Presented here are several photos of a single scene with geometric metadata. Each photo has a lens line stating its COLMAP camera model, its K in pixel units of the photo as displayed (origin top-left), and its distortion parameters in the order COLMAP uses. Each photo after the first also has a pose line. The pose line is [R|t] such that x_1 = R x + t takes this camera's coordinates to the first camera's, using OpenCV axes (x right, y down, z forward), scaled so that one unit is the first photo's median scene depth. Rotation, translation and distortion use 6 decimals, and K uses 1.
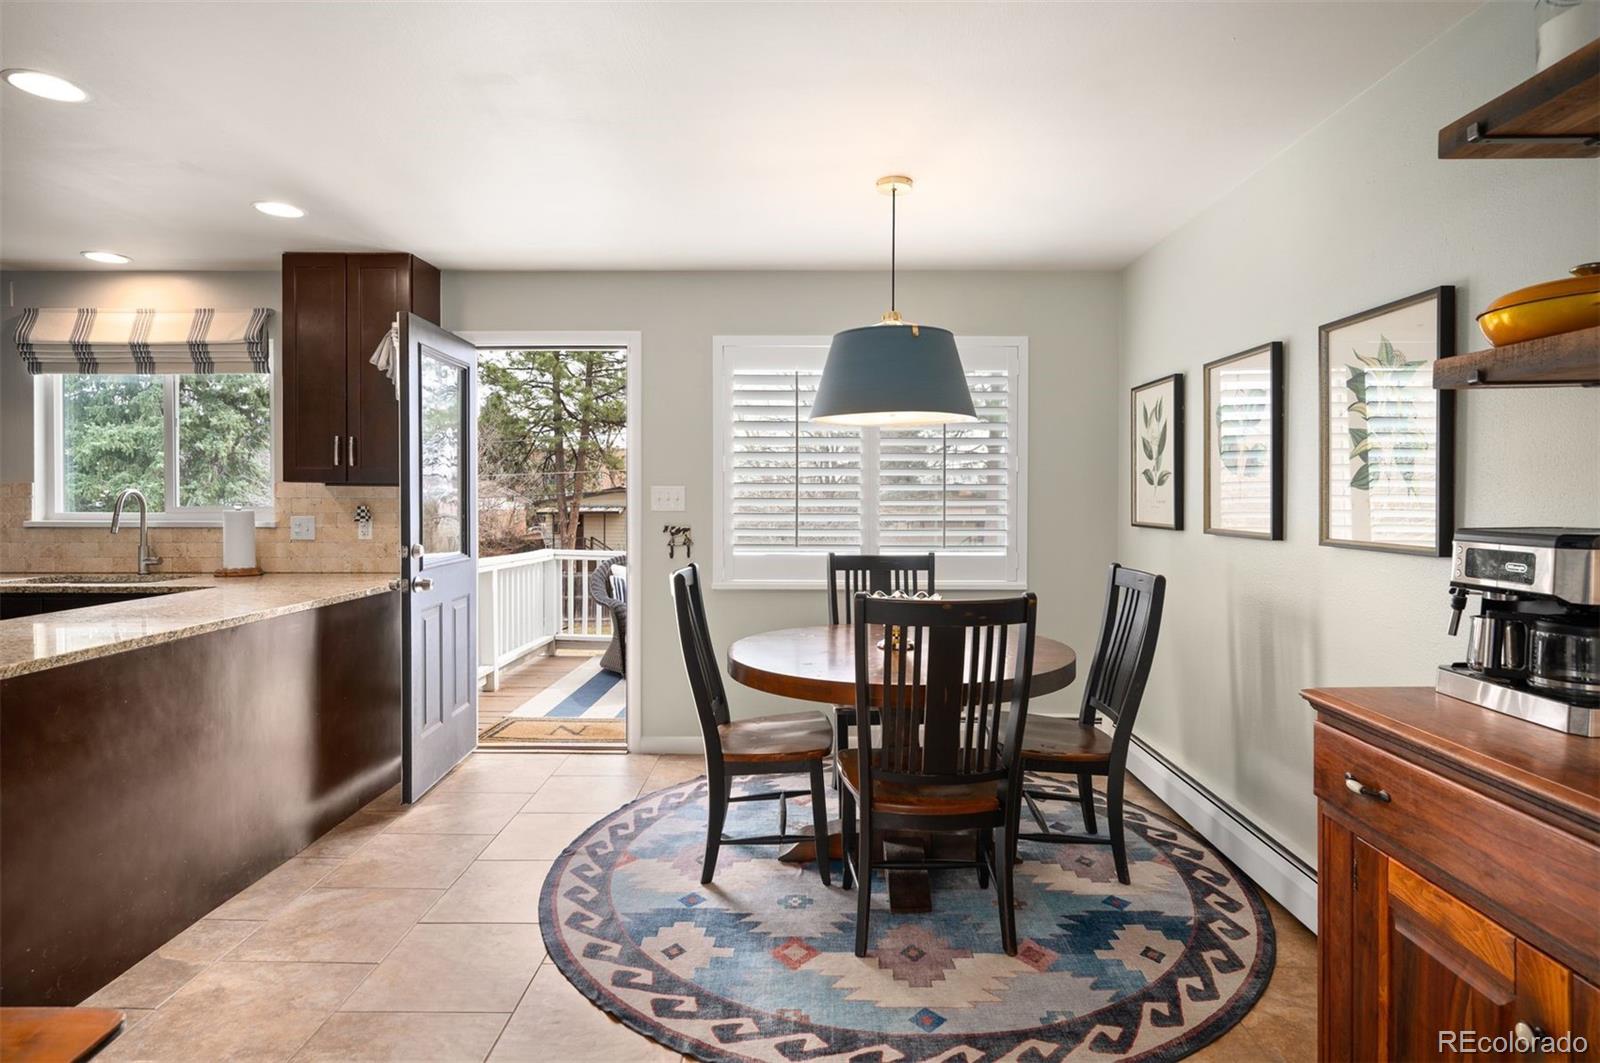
lens RADIAL K [[870.7, 0, 803.1], [0, 870.7, 506.0], [0, 0, 1]] dist [0.001900, 0.000359]
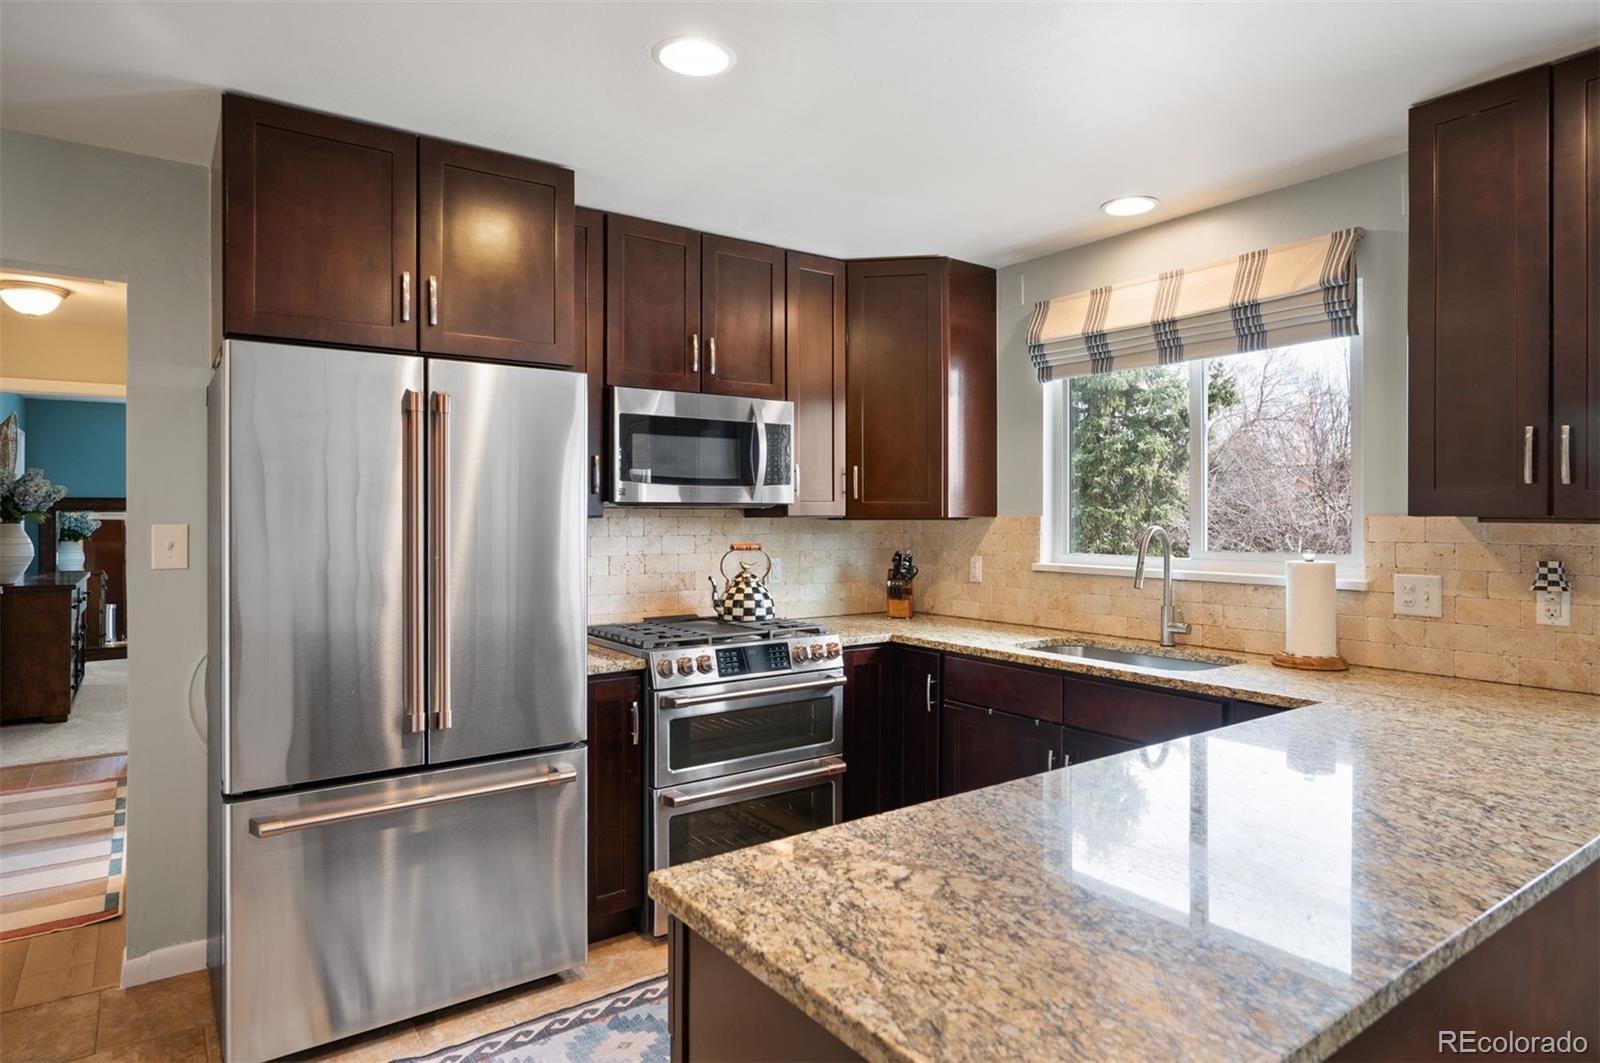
lens RADIAL K [[914.0, 0, 806.1], [0, 914.0, 514.8], [0, 0, 1]] dist [-0.003988, -0.001098]
pose [[0.597509, -0.001826, -0.801860, -0.345572], [-0.009595, 0.999910, -0.009427, -0.018692], [0.801805, 0.013326, 0.597437, 0.329036]]
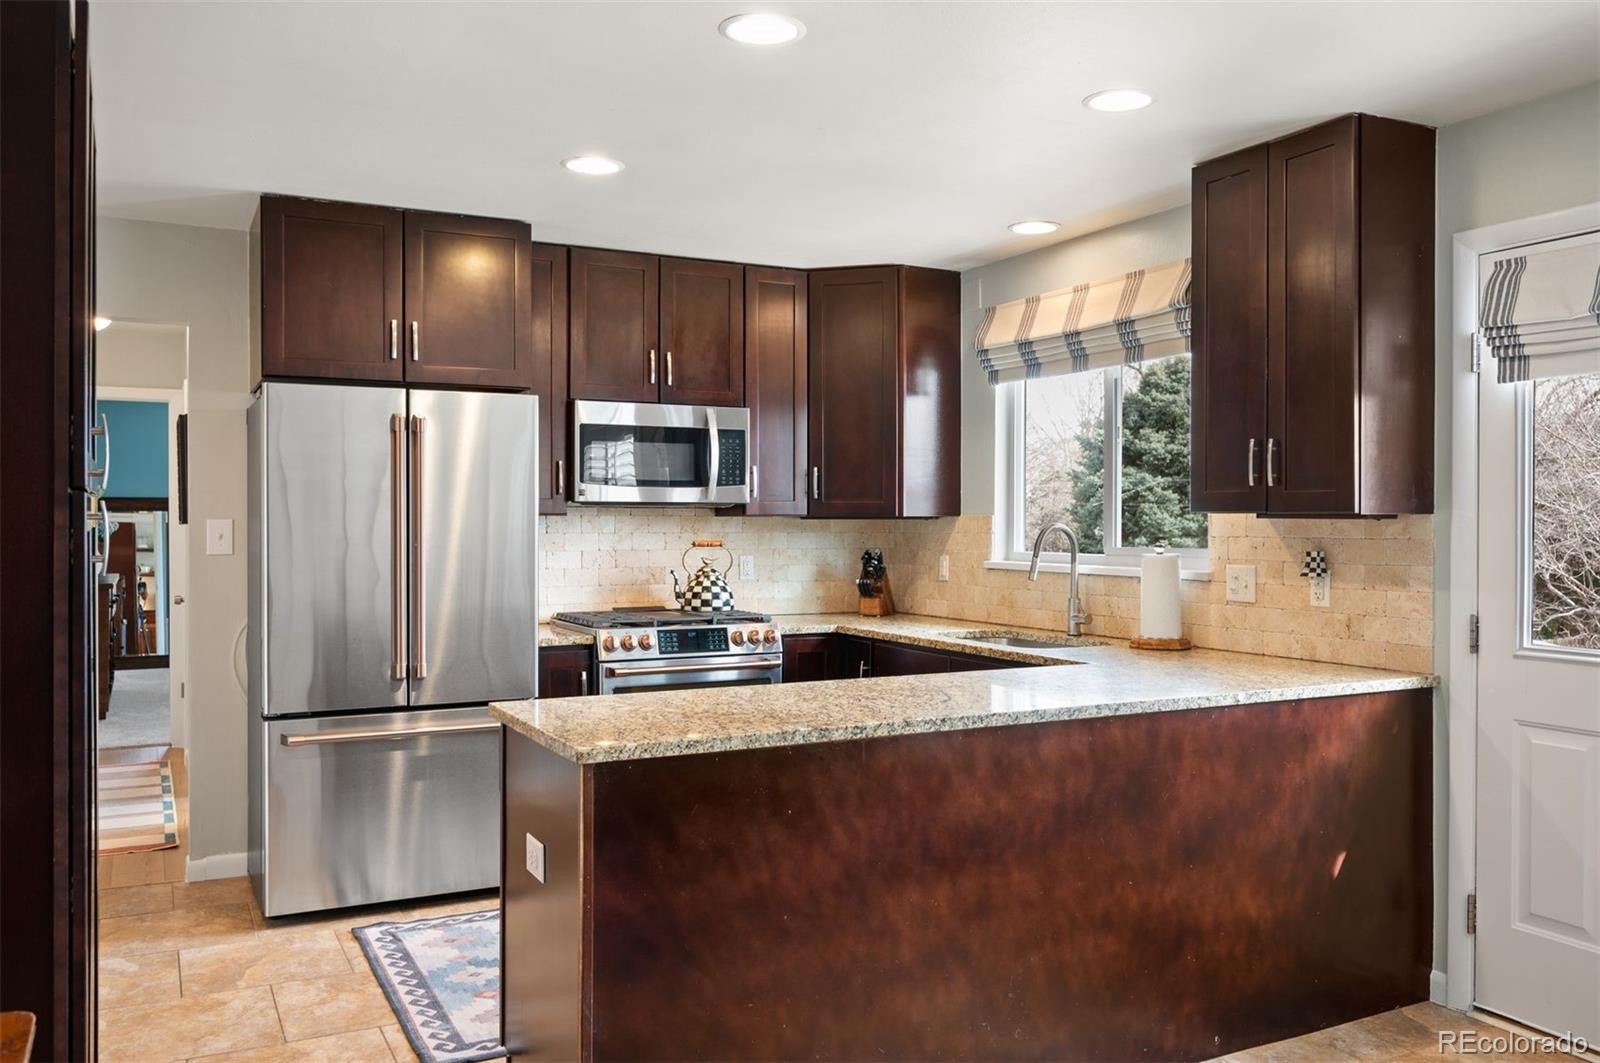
lens RADIAL K [[1273.5, 0, 807.3], [0, 1273.5, 530.6], [0, 0, 1]] dist [-0.005702, -0.003980]
pose [[0.475650, 0.006173, -0.879613, 0.109464], [-0.012659, 0.999920, 0.000172, -0.010473], [0.879544, 0.011053, 0.475690, 0.275436]]
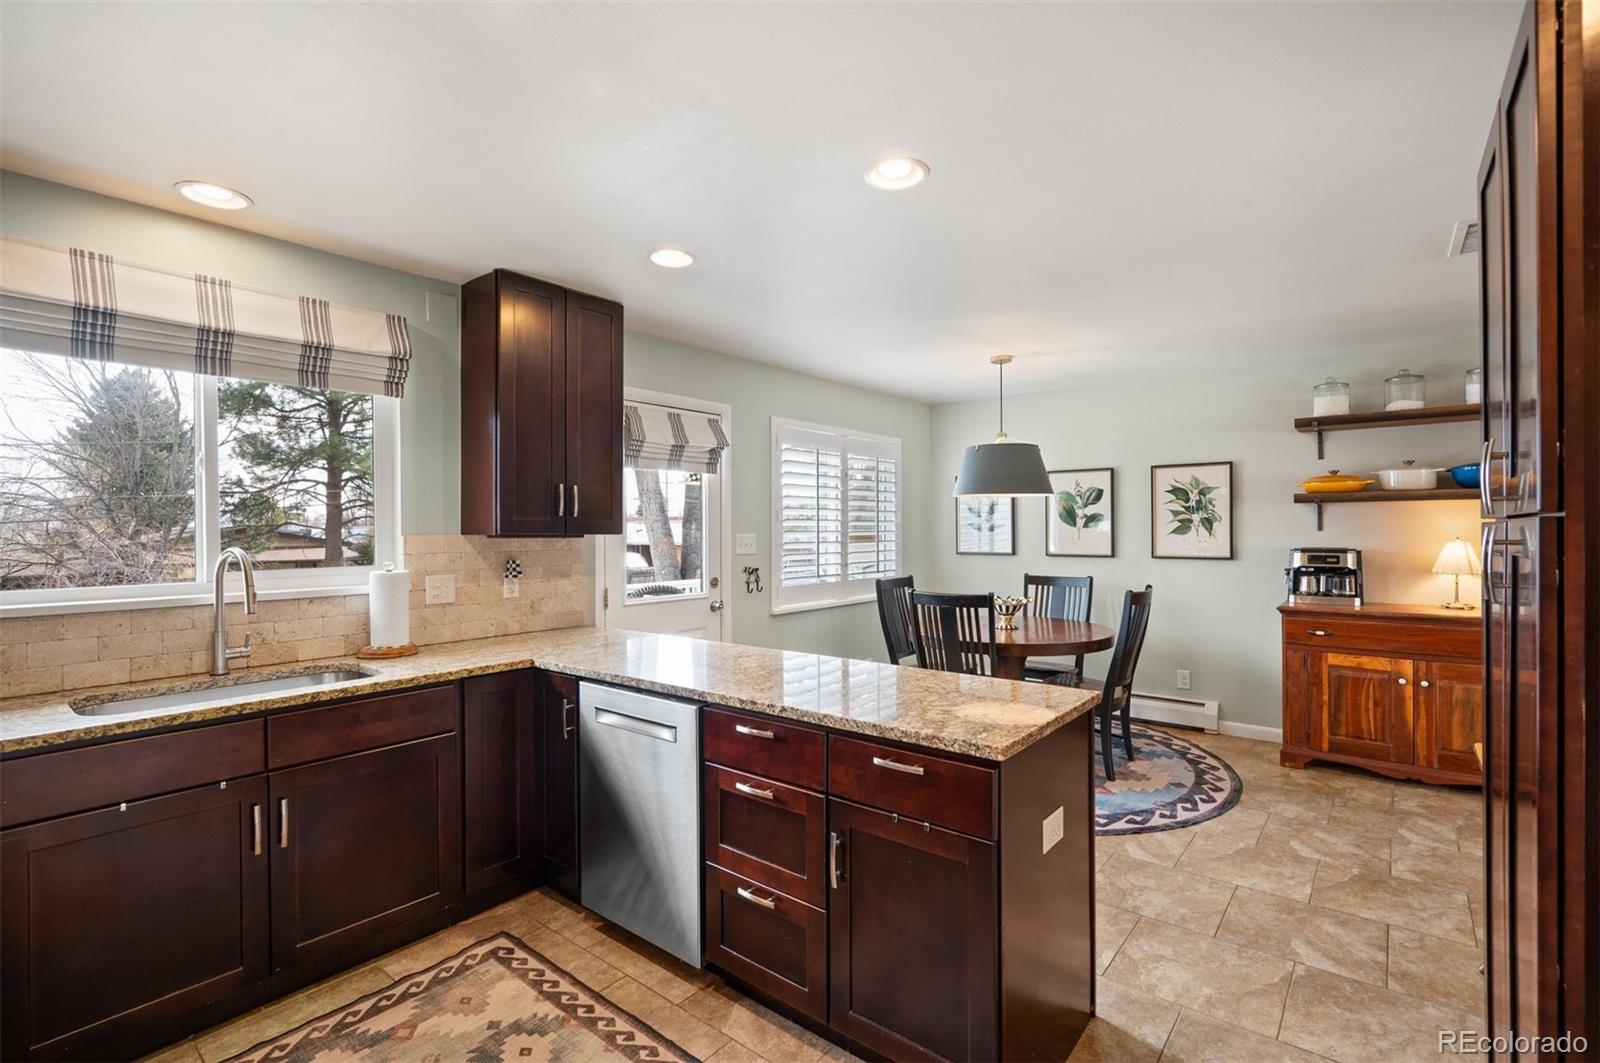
lens RADIAL K [[741.7, 0, 803.2], [0, 741.7, 532.1], [0, 0, 1]] dist [0.000397, -0.000026]
pose [[0.616263, -0.007699, 0.787503, -0.952199], [0.017451, 0.999840, -0.003881, -0.021342], [-0.787347, 0.016134, 0.616299, 0.304063]]
